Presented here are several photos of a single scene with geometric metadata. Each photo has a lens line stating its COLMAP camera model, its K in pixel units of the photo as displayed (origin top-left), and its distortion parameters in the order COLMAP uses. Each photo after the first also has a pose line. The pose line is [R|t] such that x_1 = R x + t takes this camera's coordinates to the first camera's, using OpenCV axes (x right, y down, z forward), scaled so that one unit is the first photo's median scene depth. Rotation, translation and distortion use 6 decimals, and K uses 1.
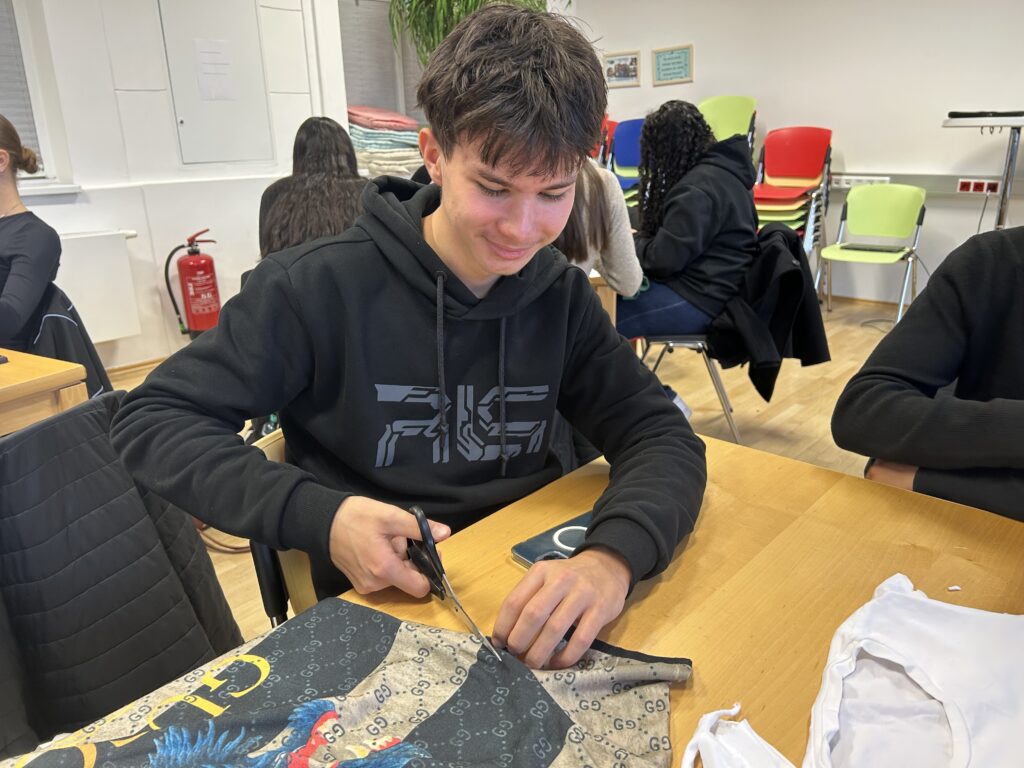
lens RADIAL K [[783.3, 0, 512.0], [0, 783.3, 384.0], [0, 0, 1]] dist [0.004820, -0.000710]
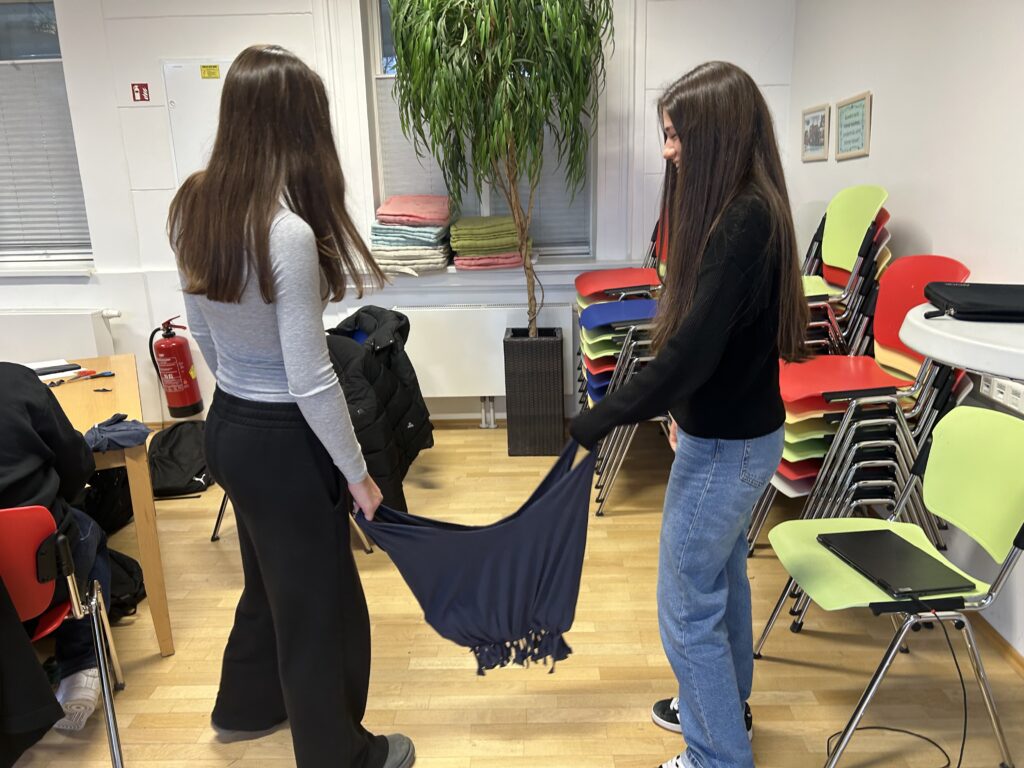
lens RADIAL K [[783.3, 0, 512.0], [0, 783.3, 384.0], [0, 0, 1]] dist [0.004820, -0.000710]
pose [[0.641064, 0.198765, -0.741303, 0.603604], [-0.231335, 0.971004, 0.060301, -0.235195], [0.731793, 0.132832, 0.668457, 0.536163]]
